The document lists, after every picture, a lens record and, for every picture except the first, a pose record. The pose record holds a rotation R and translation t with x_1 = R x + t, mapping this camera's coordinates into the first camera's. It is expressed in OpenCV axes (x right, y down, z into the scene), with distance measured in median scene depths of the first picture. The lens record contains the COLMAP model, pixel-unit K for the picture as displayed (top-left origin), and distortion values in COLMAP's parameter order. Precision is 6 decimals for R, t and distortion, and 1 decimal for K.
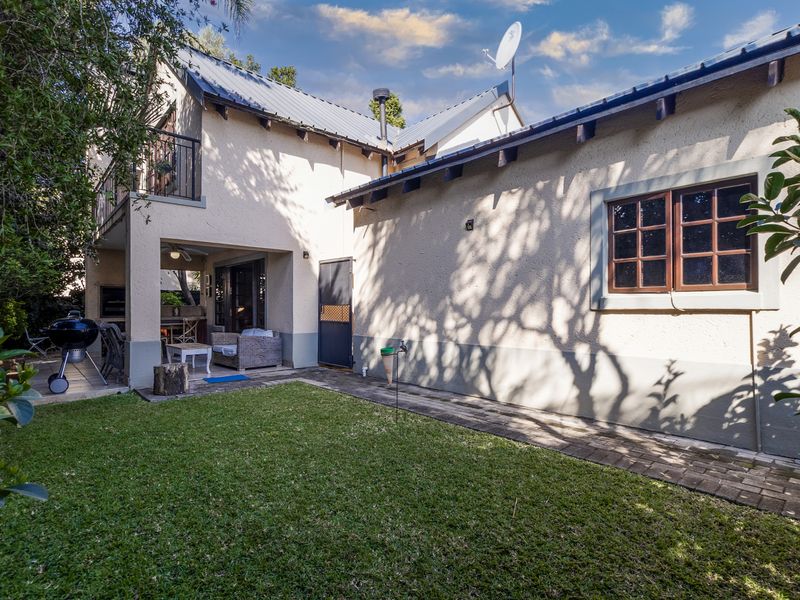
lens RADIAL K [[432.5, 0, 397.9], [0, 432.5, 314.5], [0, 0, 1]] dist [0.002894, 0.000285]
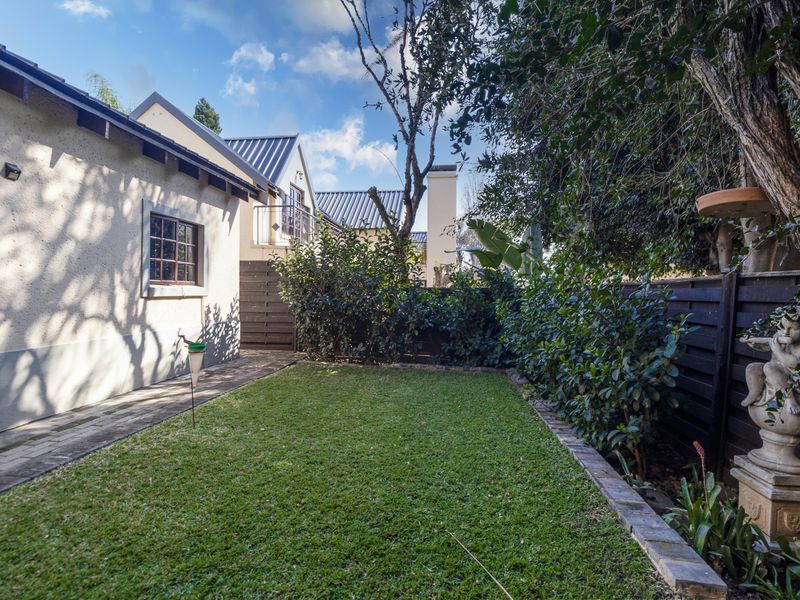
lens RADIAL K [[432.5, 0, 398.5], [0, 432.5, 295.9], [0, 0, 1]] dist [0.002894, 0.000285]
pose [[-0.679140, -0.009628, 0.733946, -0.908882], [0.000868, 0.999903, 0.013920, -0.028592], [-0.734008, 0.010090, -0.679065, 1.271205]]
